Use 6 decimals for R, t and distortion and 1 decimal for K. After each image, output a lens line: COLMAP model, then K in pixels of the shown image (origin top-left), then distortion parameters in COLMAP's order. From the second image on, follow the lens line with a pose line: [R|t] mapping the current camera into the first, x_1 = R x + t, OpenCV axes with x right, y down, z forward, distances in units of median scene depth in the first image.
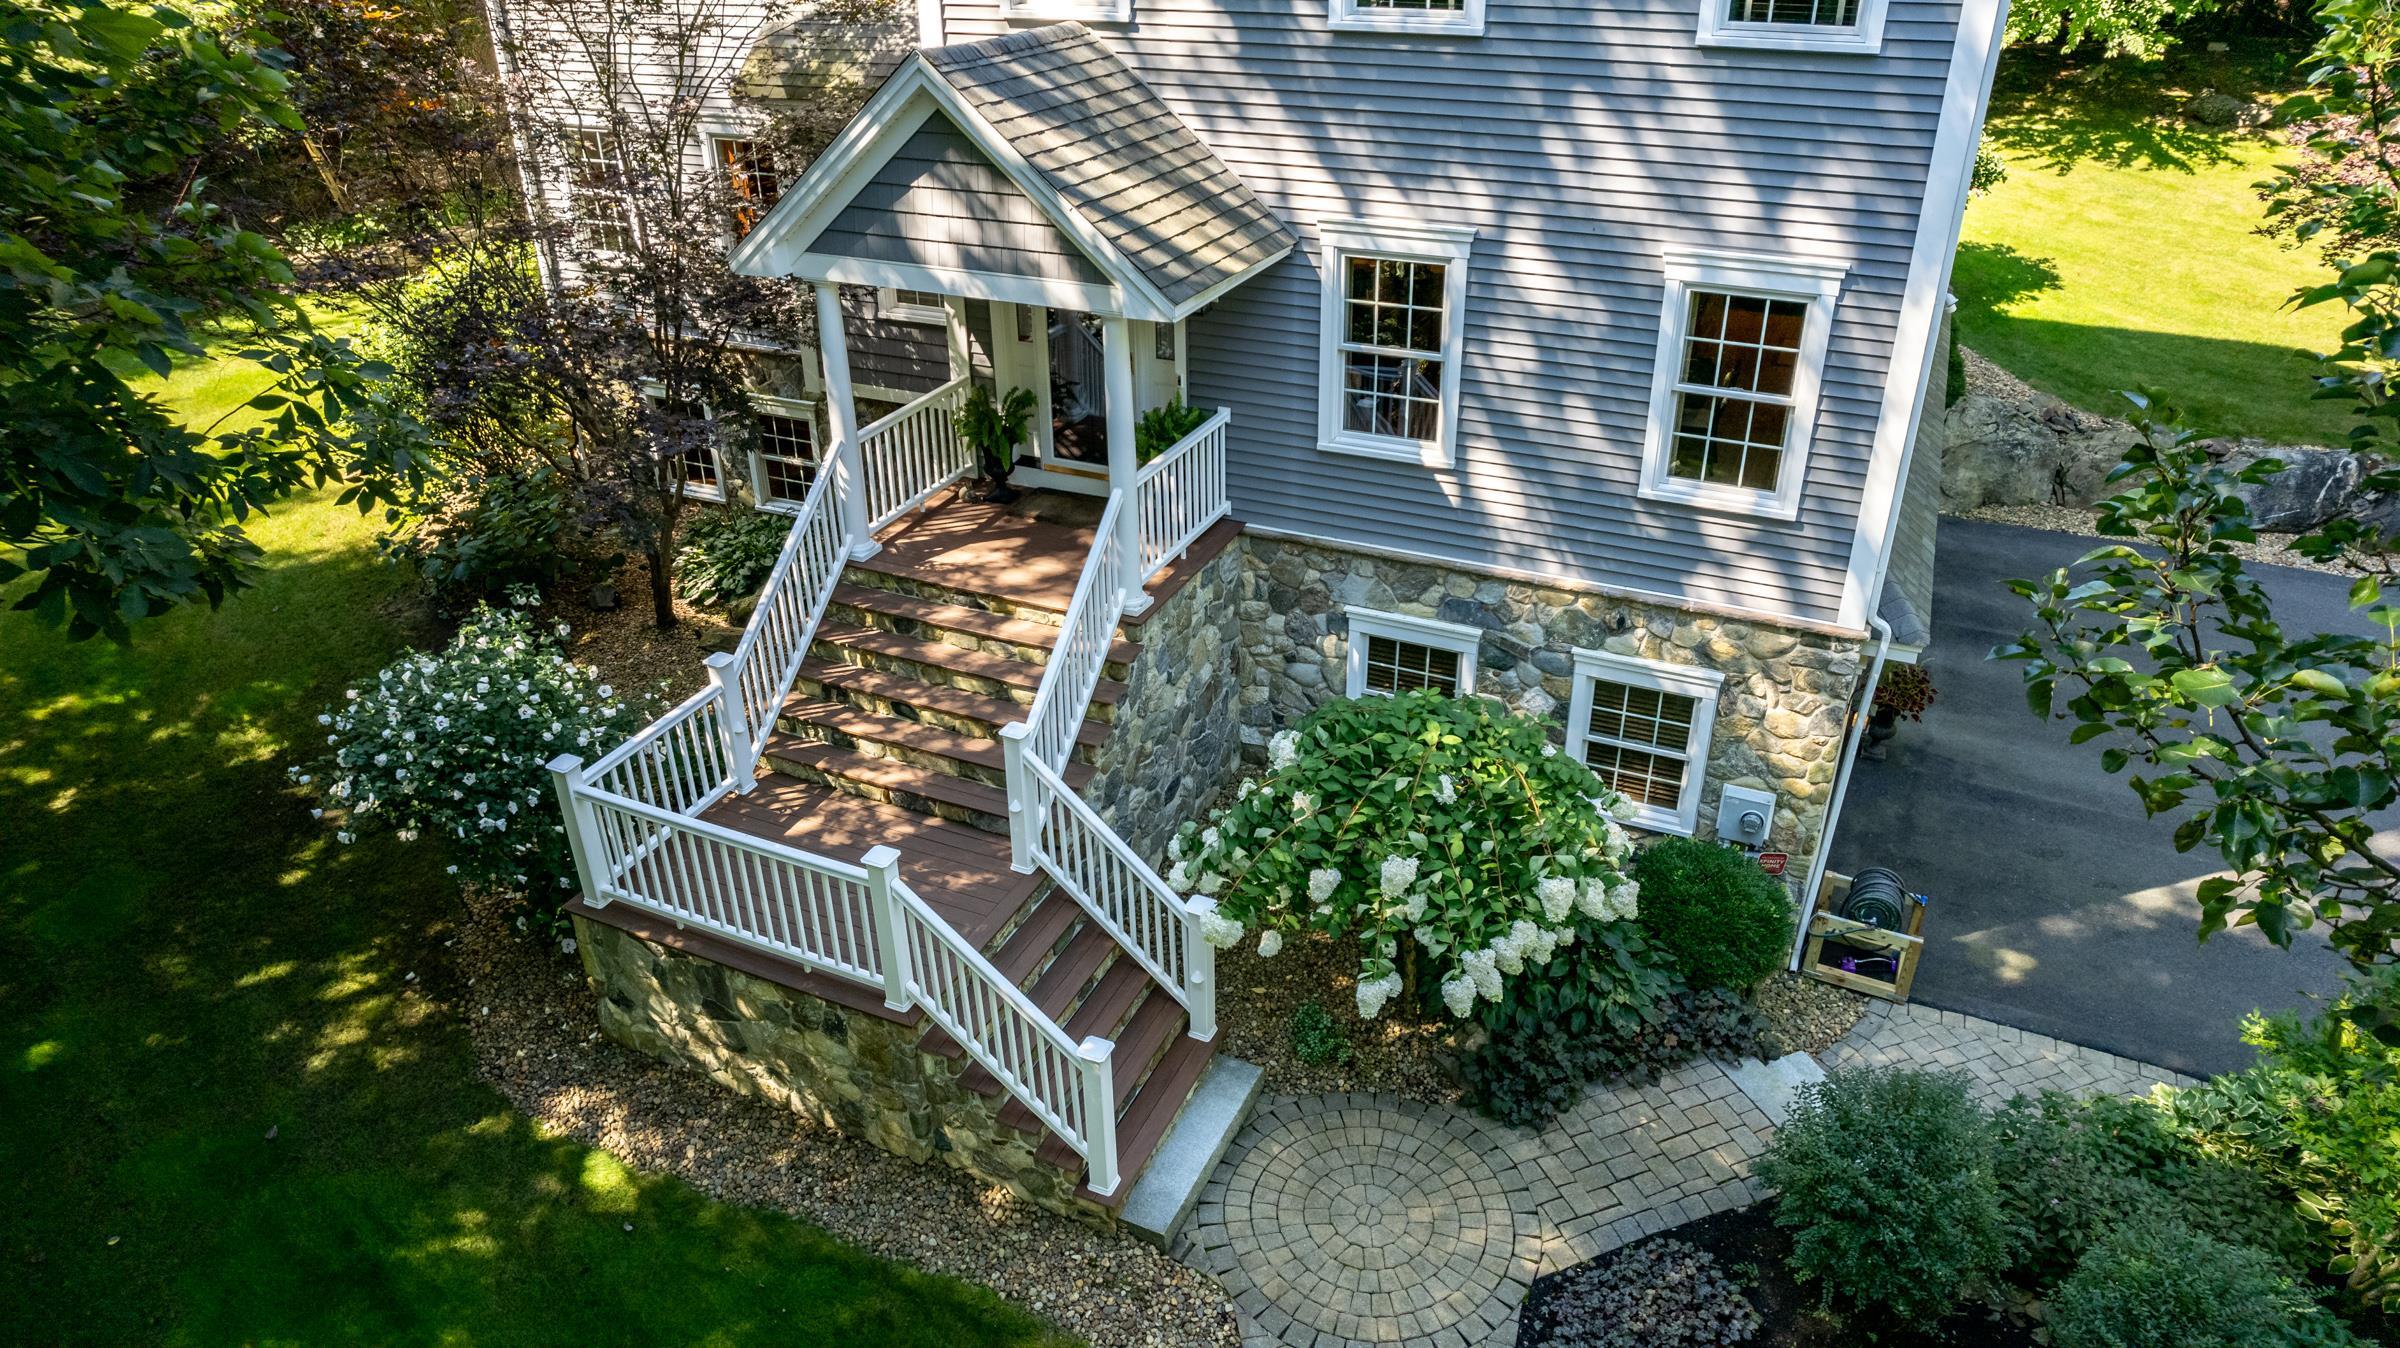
lens RADIAL K [[1548.9, 0, 1205.6], [0, 1548.9, 666.8], [0, 0, 1]] dist [-0.006921, 0.002890]
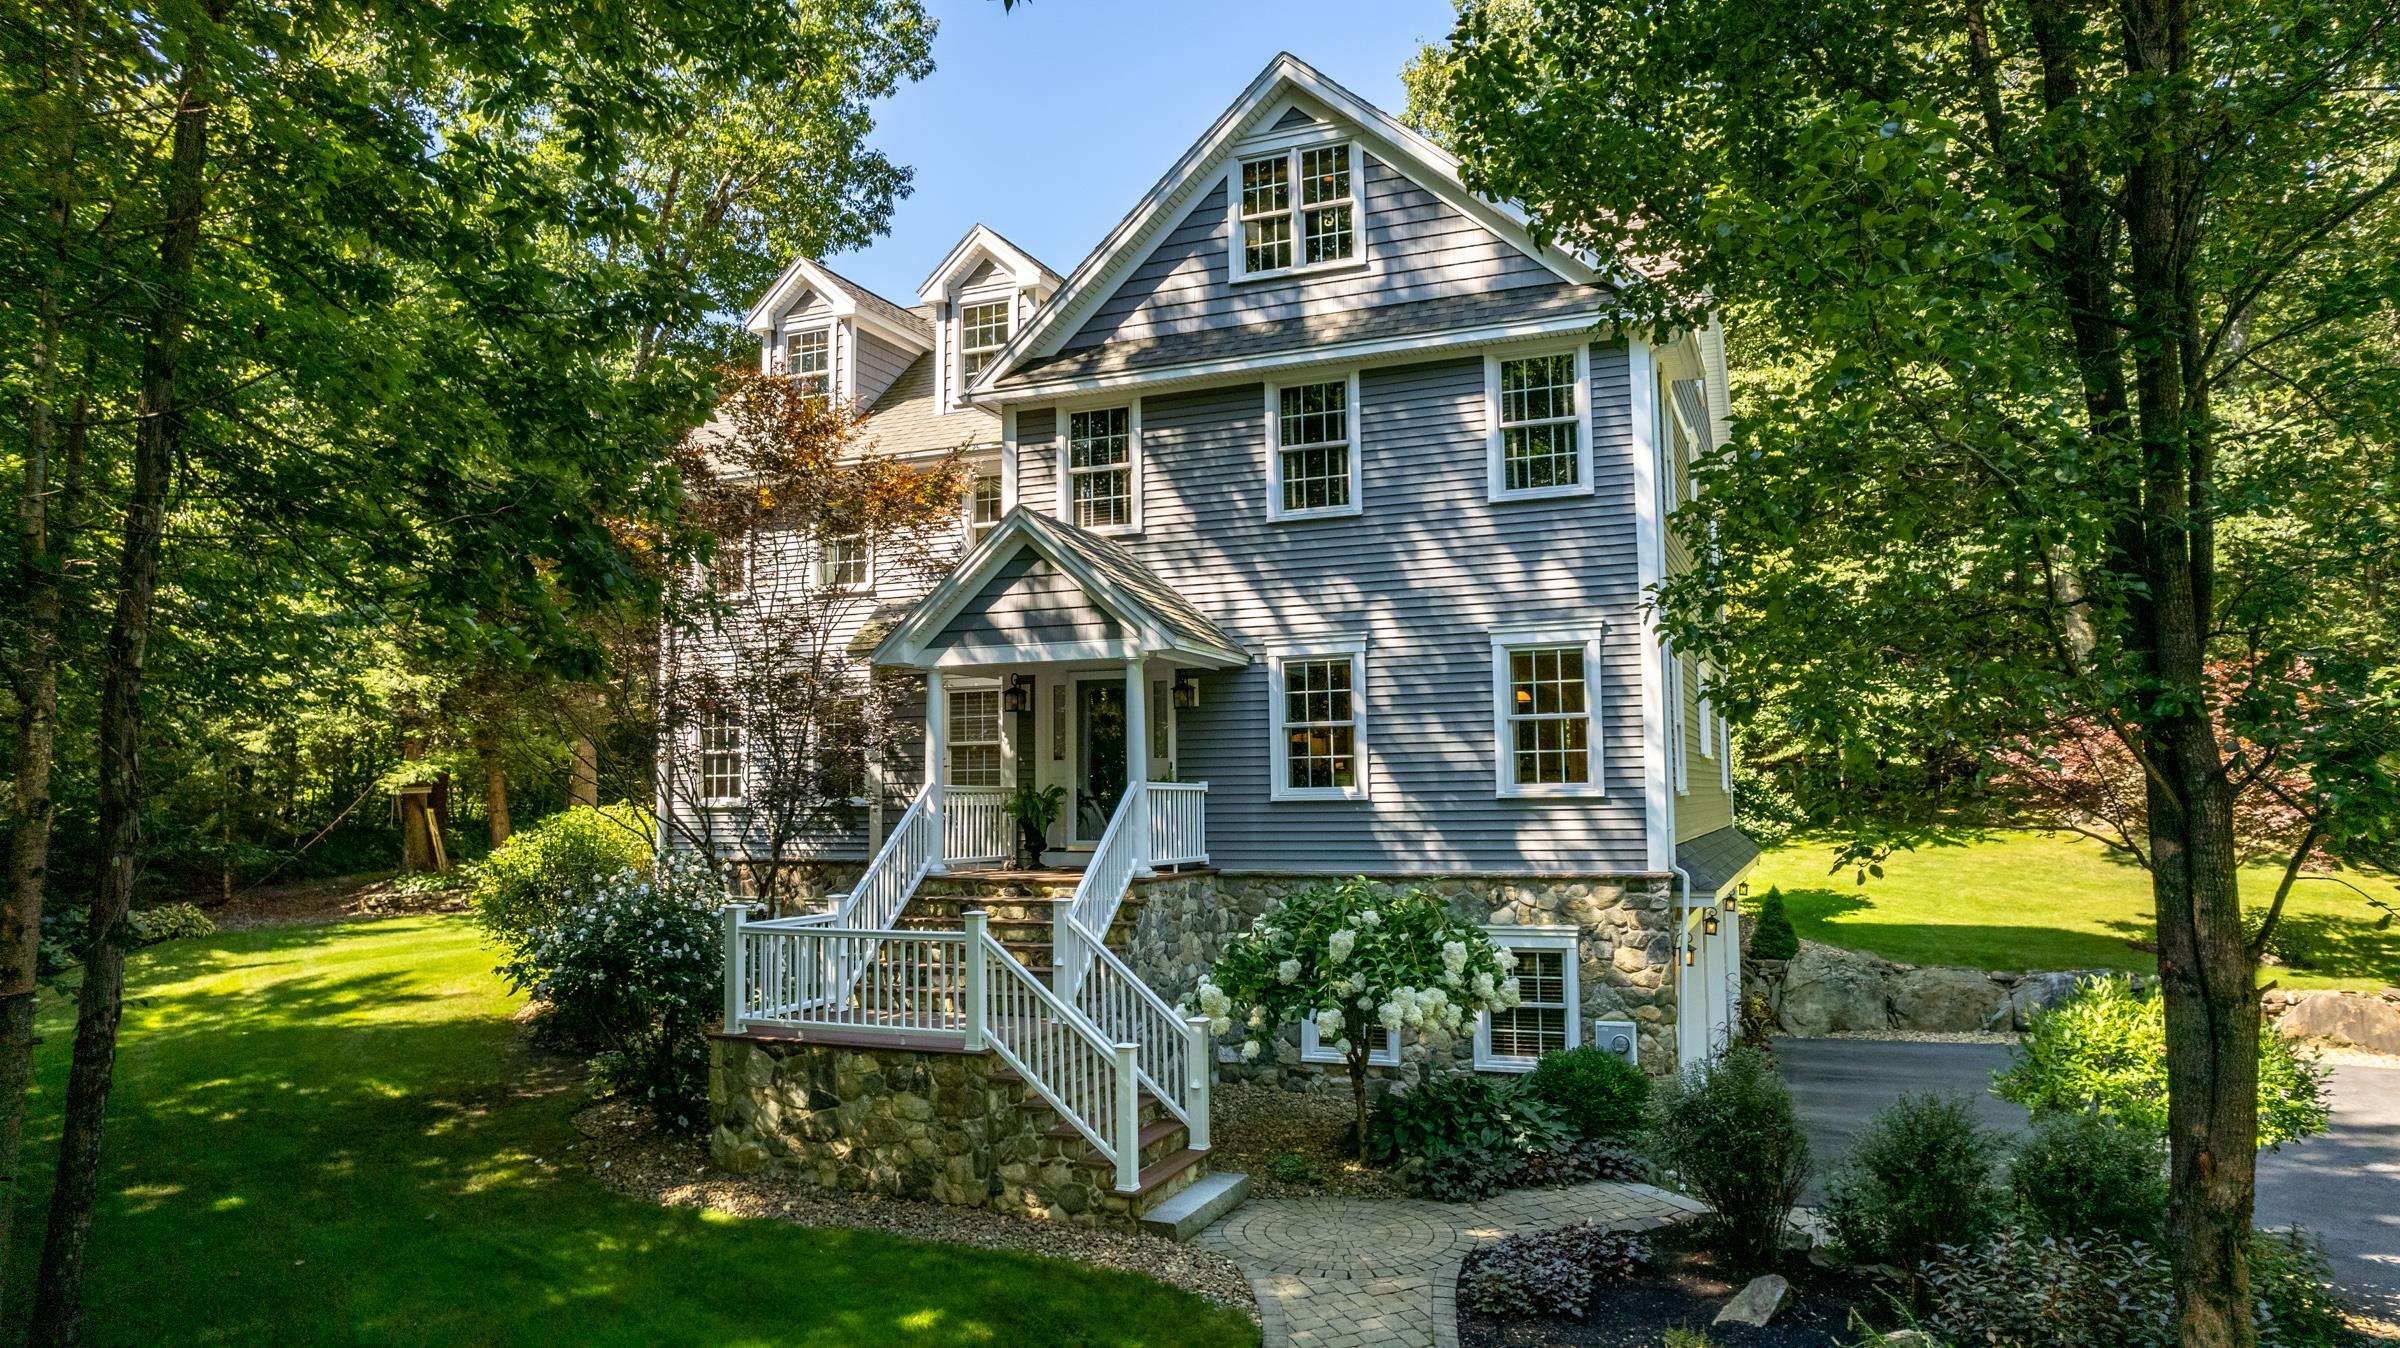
lens RADIAL K [[1548.9, 0, 1193.3], [0, 1548.9, 670.0], [0, 0, 1]] dist [-0.006921, 0.002890]
pose [[0.999593, 0.000161, 0.028543, -0.040237], [0.015365, 0.839716, -0.542809, 0.554709], [-0.024056, 0.543026, 0.839371, -0.249542]]
